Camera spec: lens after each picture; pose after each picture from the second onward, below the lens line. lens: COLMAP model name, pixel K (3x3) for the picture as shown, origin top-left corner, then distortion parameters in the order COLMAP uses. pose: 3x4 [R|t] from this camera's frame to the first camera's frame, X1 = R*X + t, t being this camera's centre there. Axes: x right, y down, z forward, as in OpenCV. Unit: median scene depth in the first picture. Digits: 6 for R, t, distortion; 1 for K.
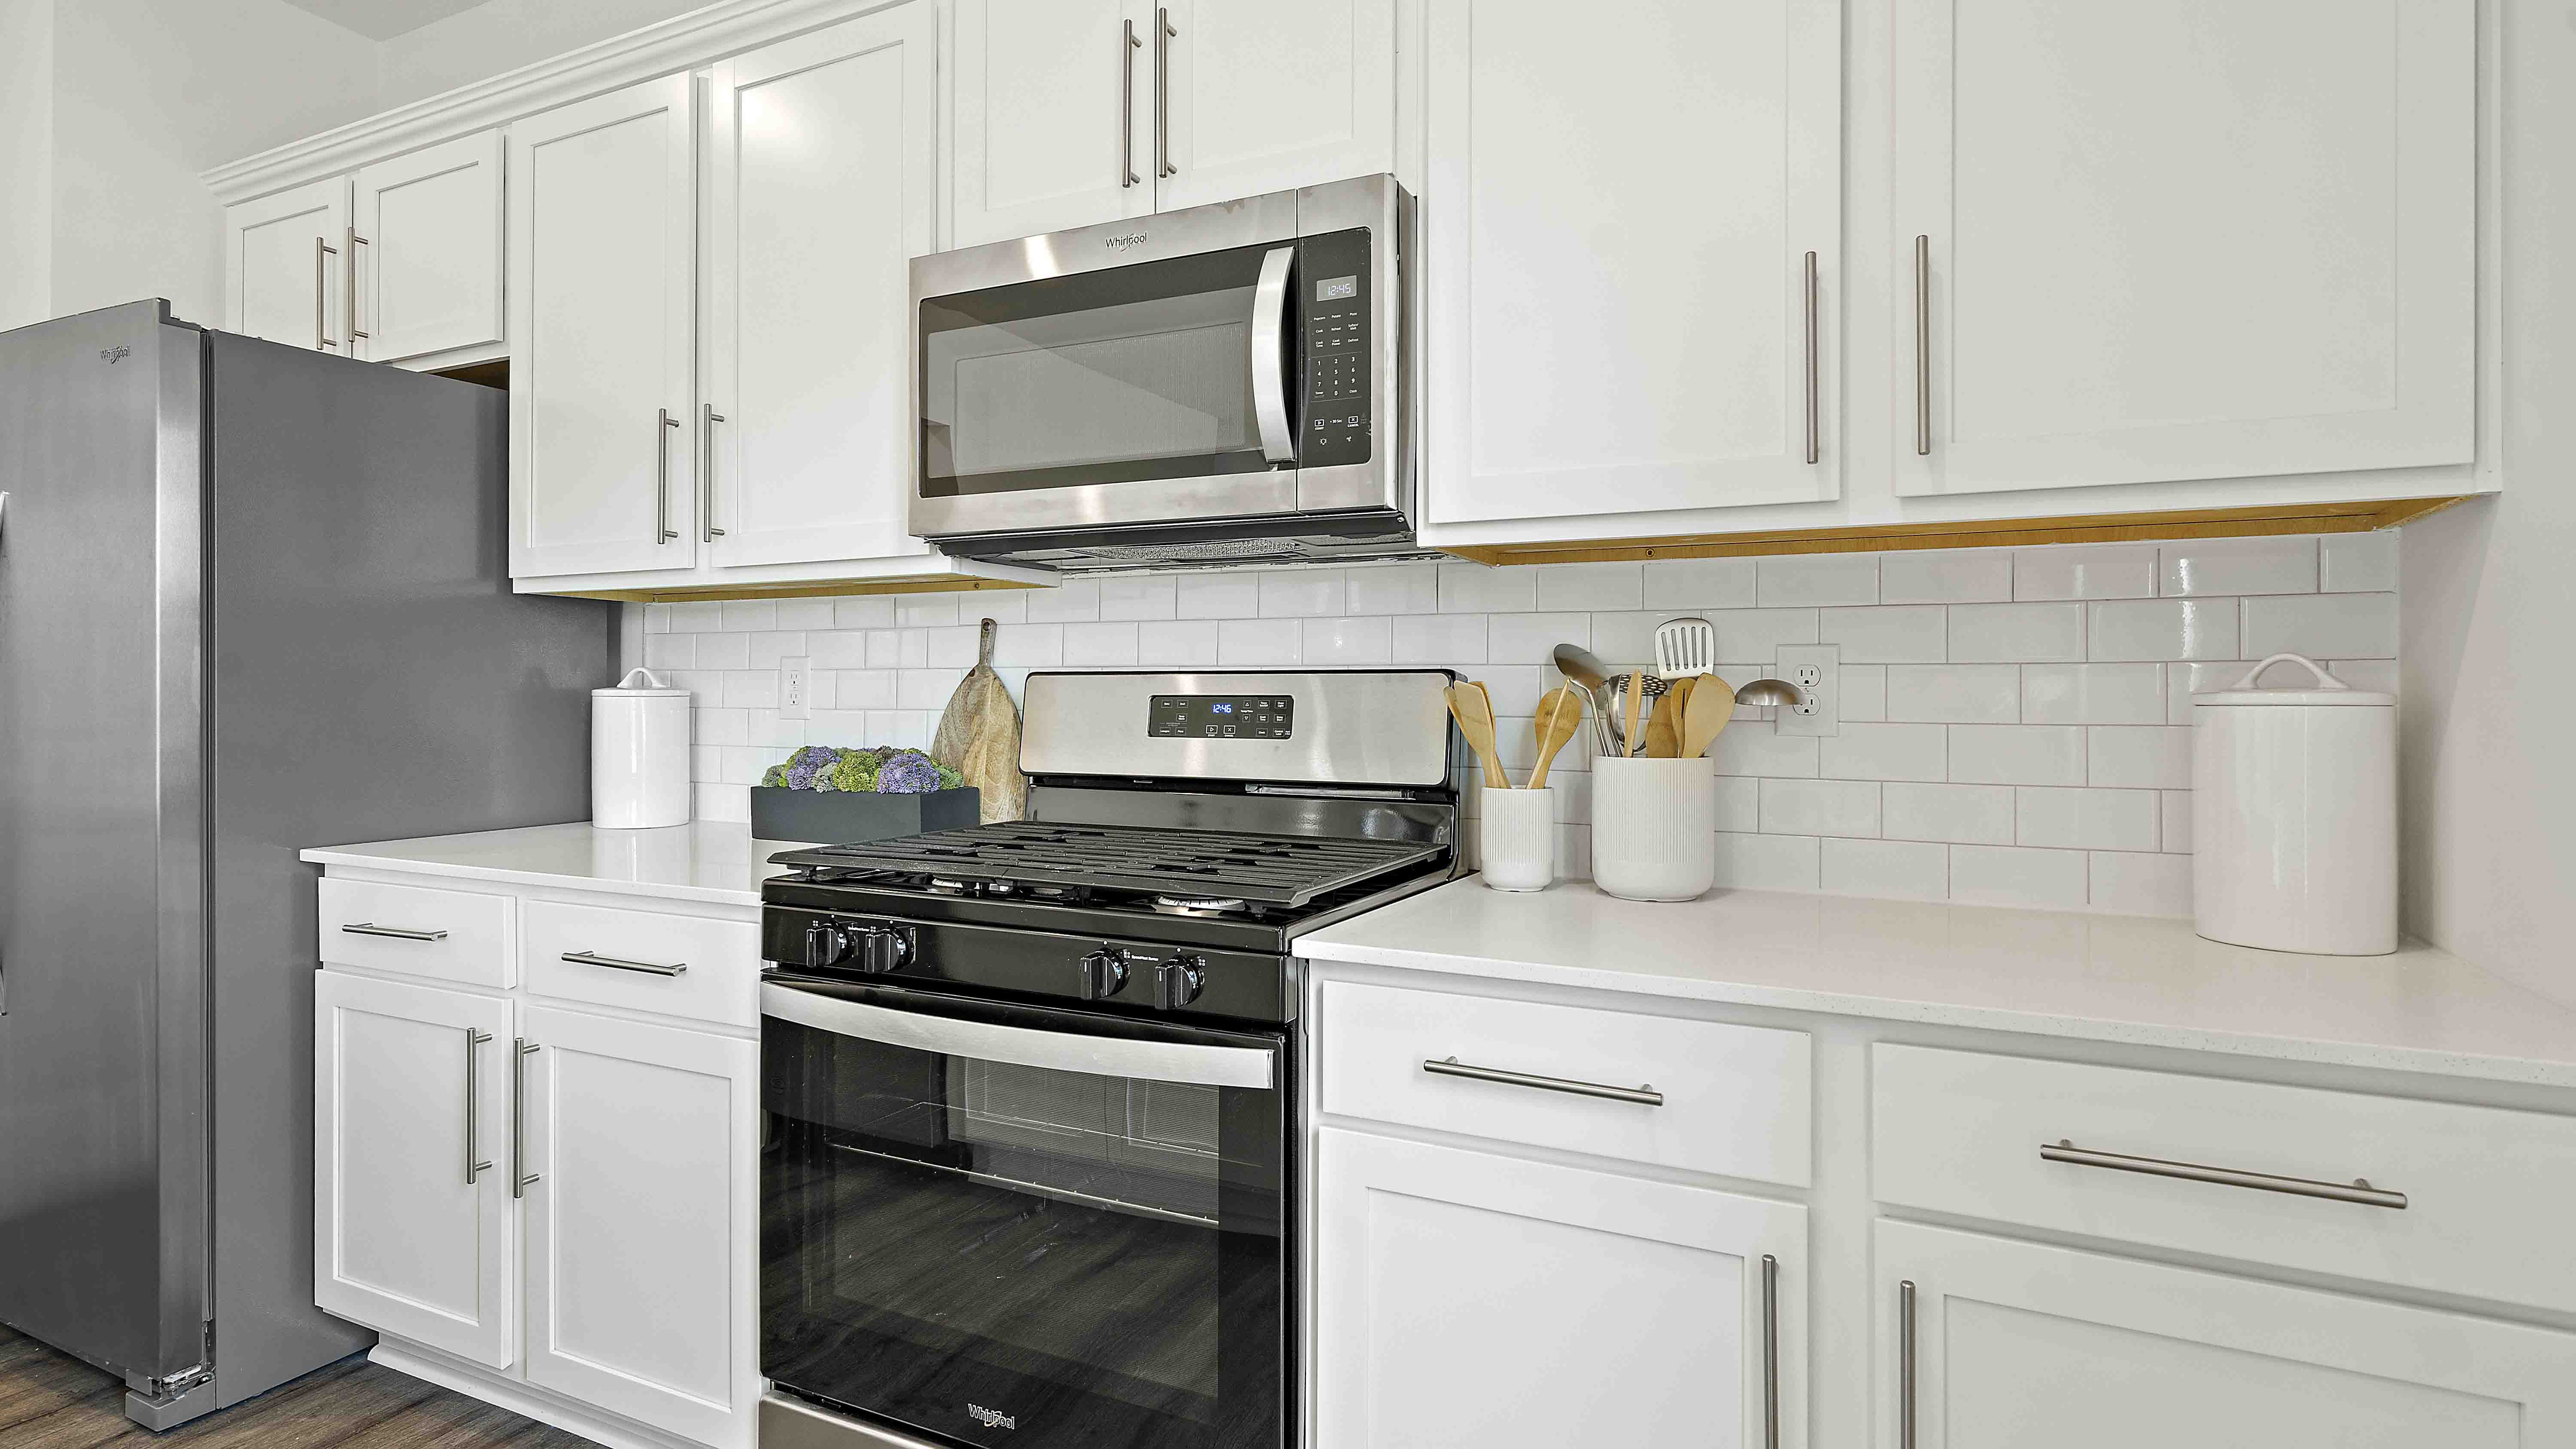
lens RADIAL K [[1313.8, 0, 1297.2], [0, 1313.8, 688.0], [0, 0, 1]] dist [0.003130, 0.003427]
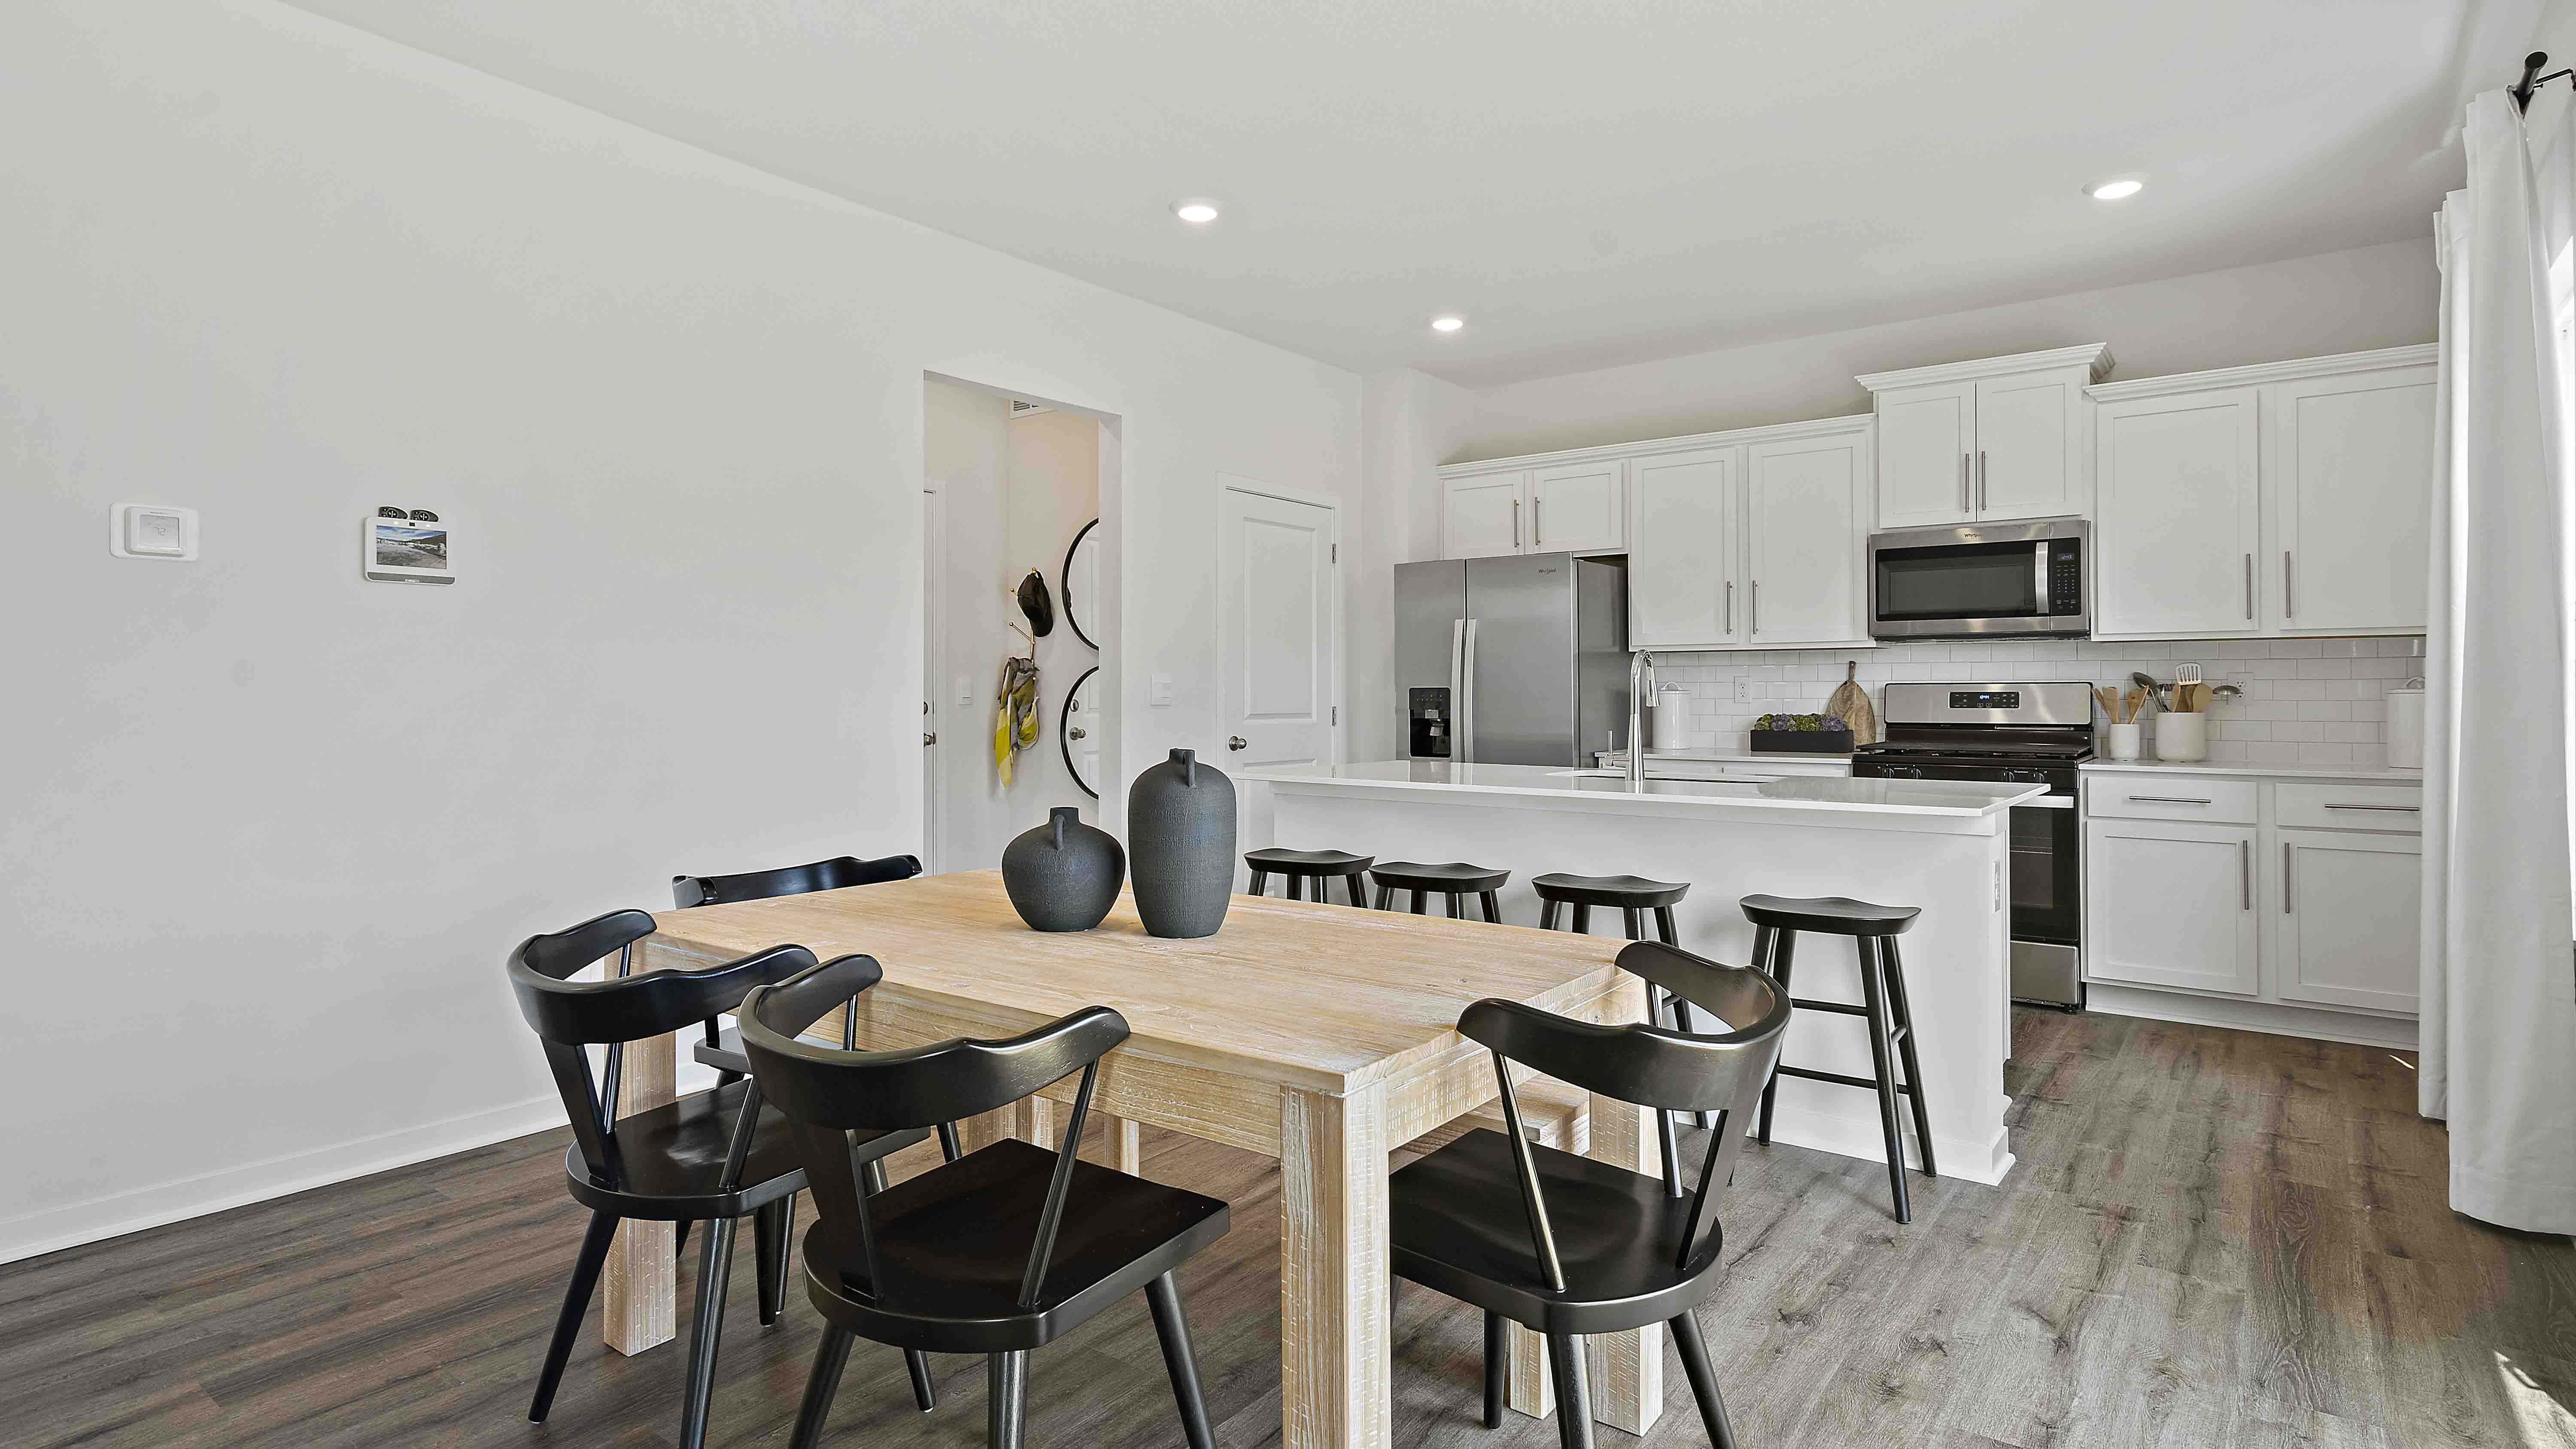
lens RADIAL K [[1313.8, 0, 1291.2], [0, 1313.8, 683.1], [0, 0, 1]] dist [0.003130, 0.003427]
pose [[0.982594, -0.006439, -0.185656, -1.094506], [0.006178, 0.999979, -0.001981, -0.017921], [0.185665, 0.000799, 0.982613, -2.167909]]
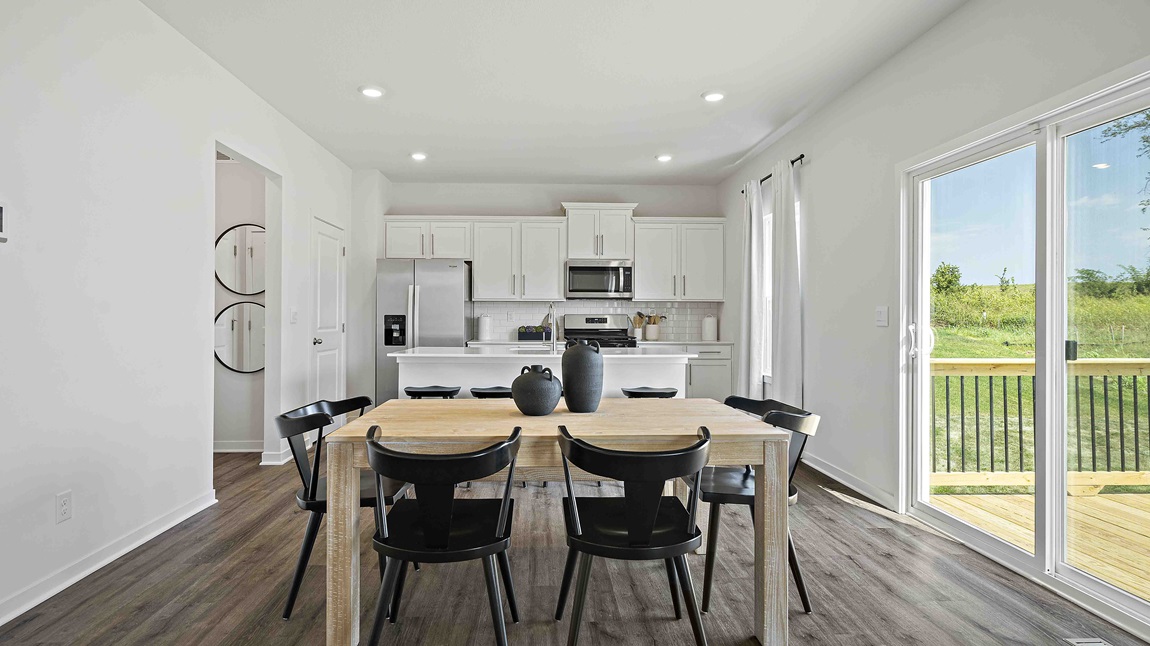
lens RADIAL K [[586.5, 0, 552.7], [0, 586.5, 316.2], [0, 0, 1]] dist [0.003130, 0.003427]
pose [[0.882257, 0.000235, 0.470768, -2.203578], [-0.003093, 0.999981, 0.005297, -0.024670], [-0.470758, -0.006130, 0.882241, -2.199112]]
